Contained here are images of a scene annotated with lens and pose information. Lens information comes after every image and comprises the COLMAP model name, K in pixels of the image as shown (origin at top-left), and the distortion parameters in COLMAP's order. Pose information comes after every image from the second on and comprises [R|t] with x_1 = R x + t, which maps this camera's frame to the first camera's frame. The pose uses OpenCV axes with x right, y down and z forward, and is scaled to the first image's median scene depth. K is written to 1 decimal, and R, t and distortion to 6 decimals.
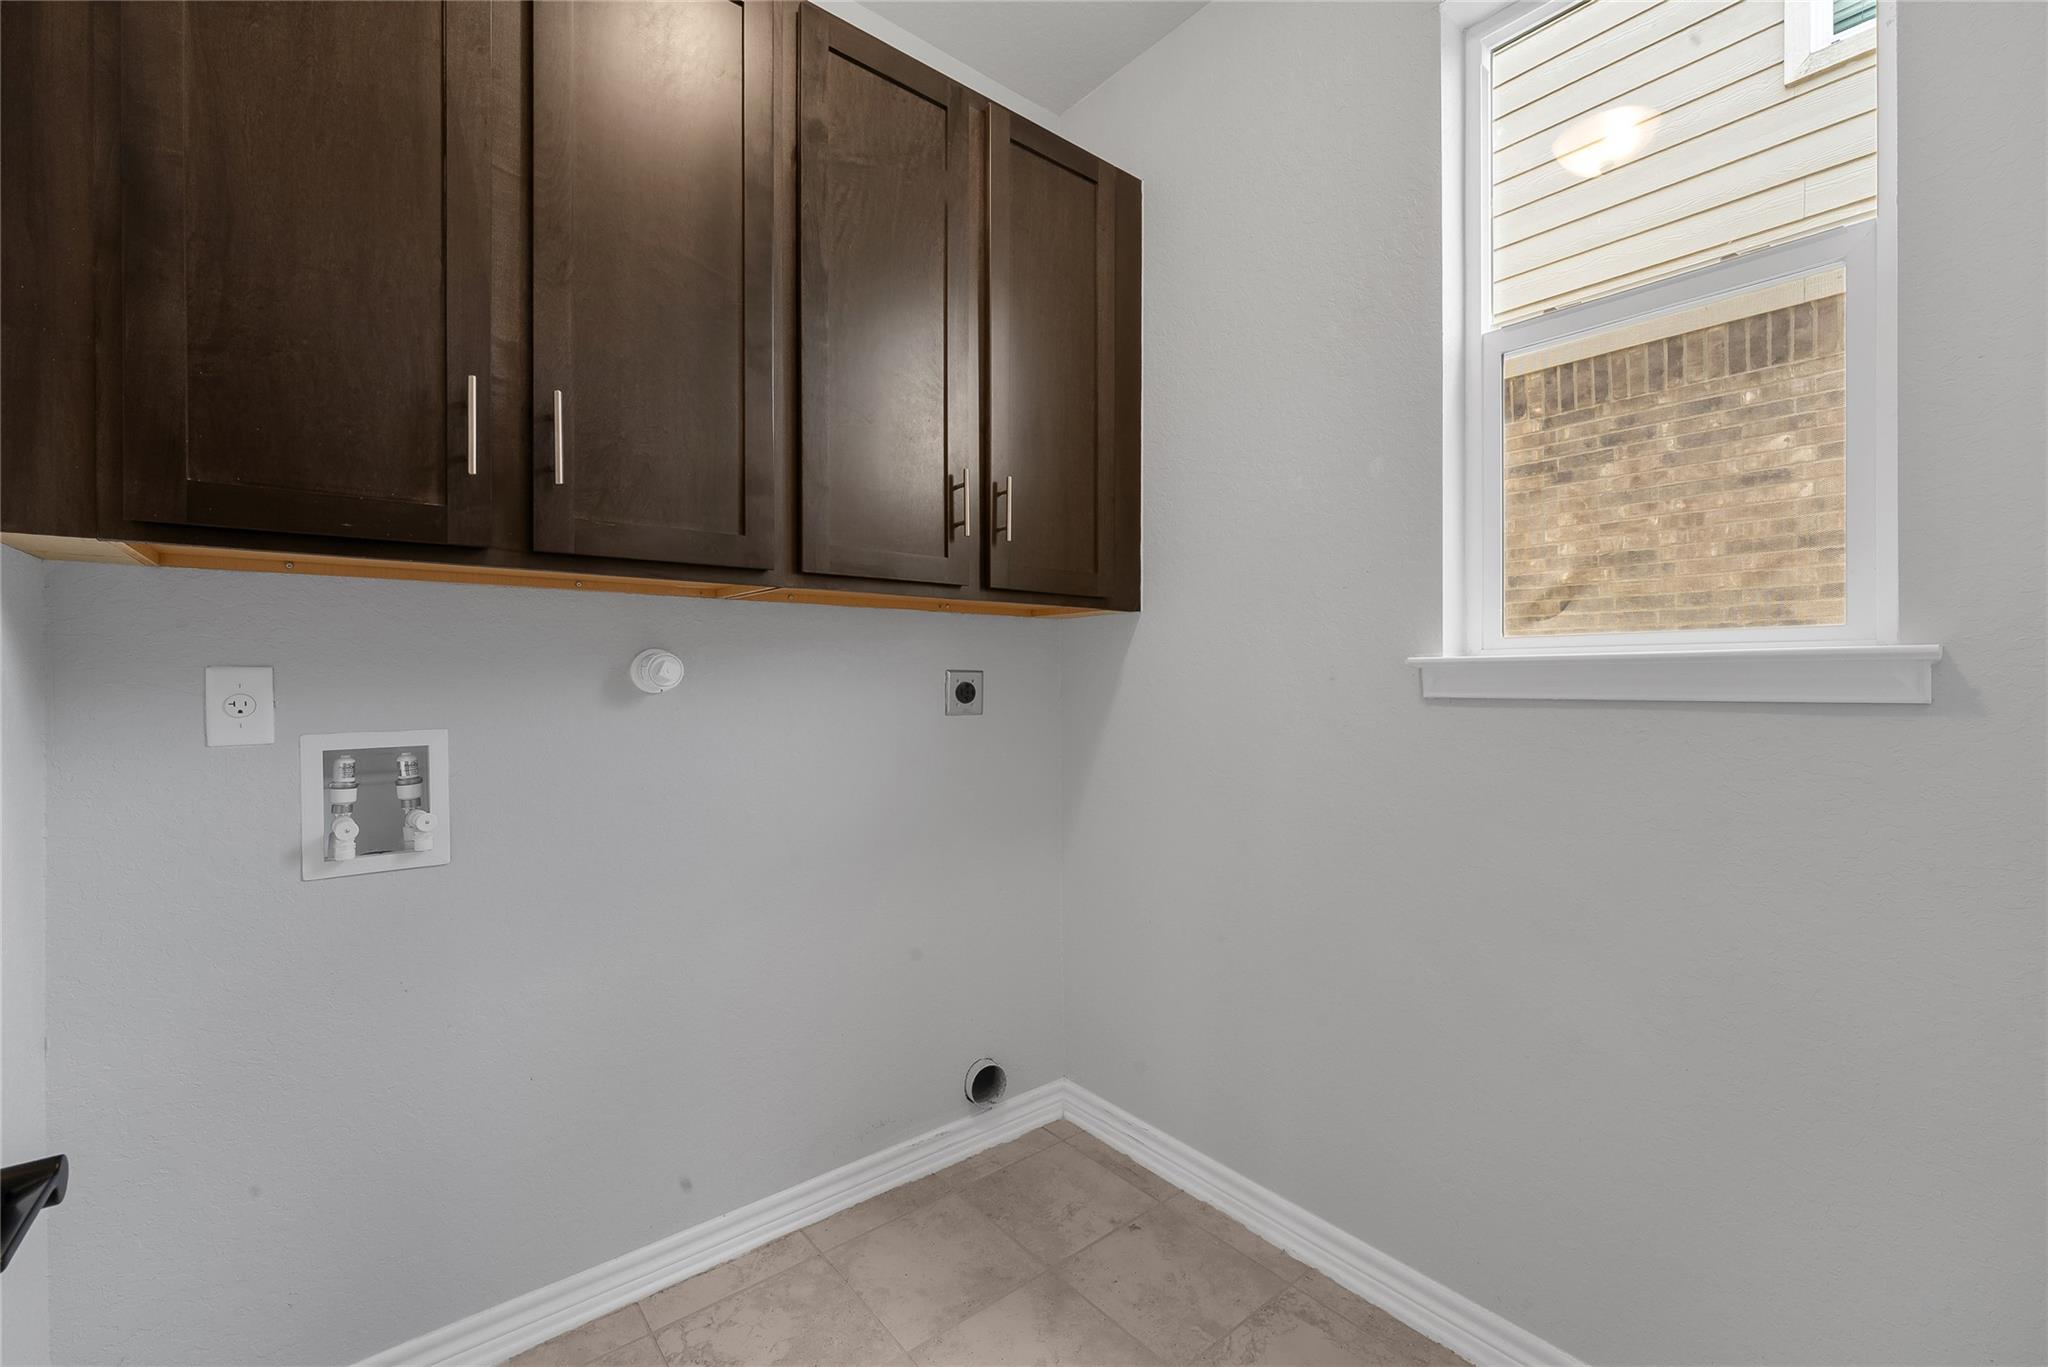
lens RADIAL K [[859.5, 0, 1006.0], [0, 859.5, 675.7], [0, 0, 1]] dist [0.000231, -0.000969]
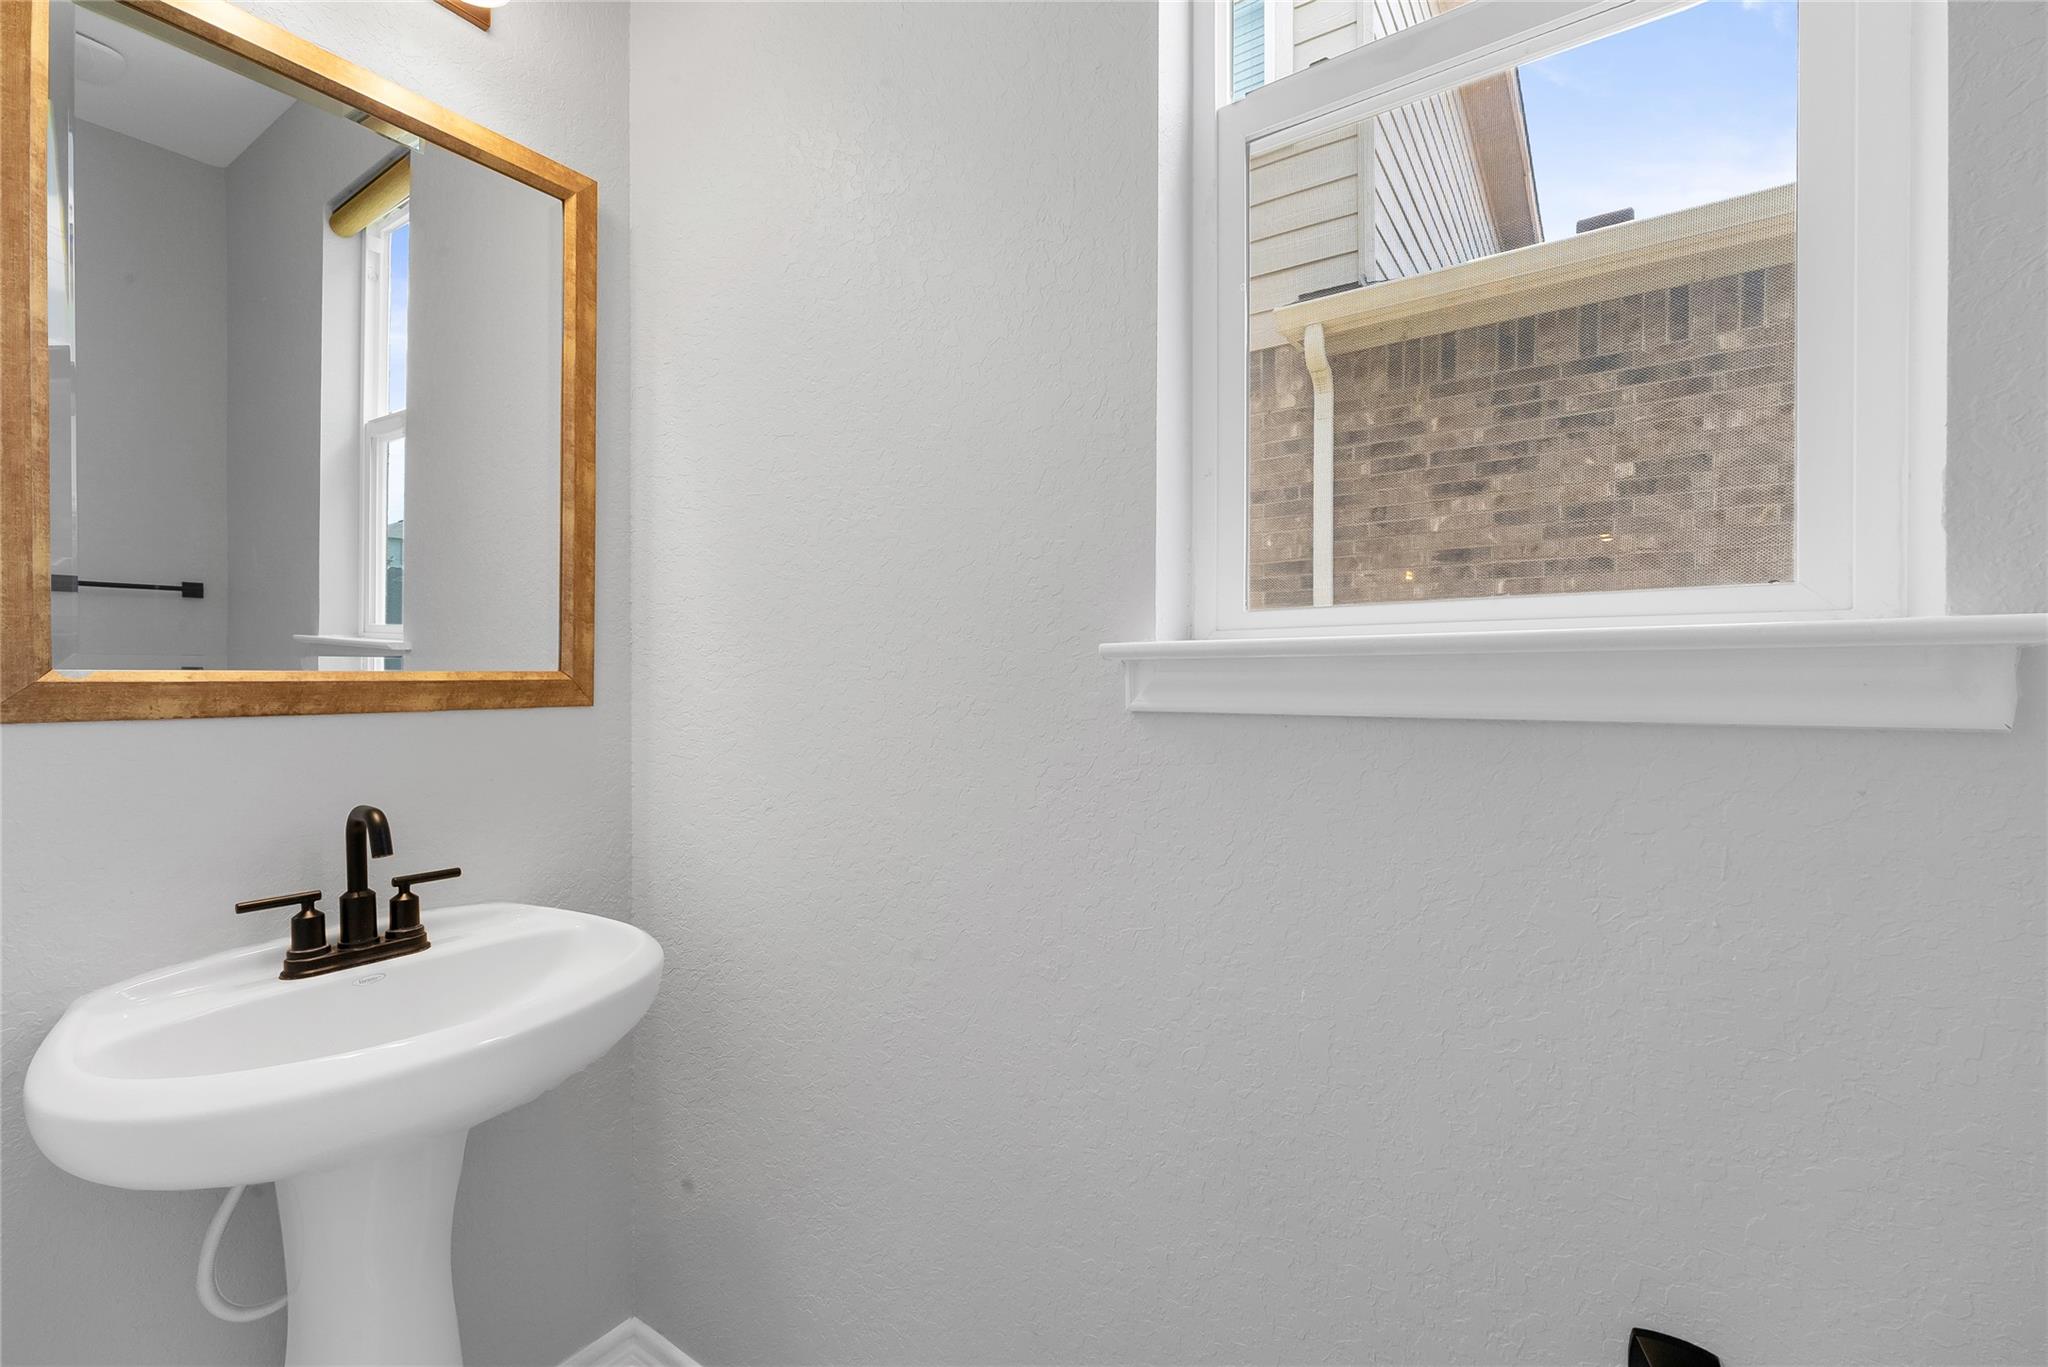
lens RADIAL K [[859.5, 0, 1034.1], [0, 859.5, 686.7], [0, 0, 1]] dist [0.000231, -0.000969]
pose [[0.953412, -0.000435, 0.301672, 0.272283], [-0.000723, 0.999993, 0.003728, 0.004033], [-0.301671, -0.003772, 0.953405, 0.504193]]
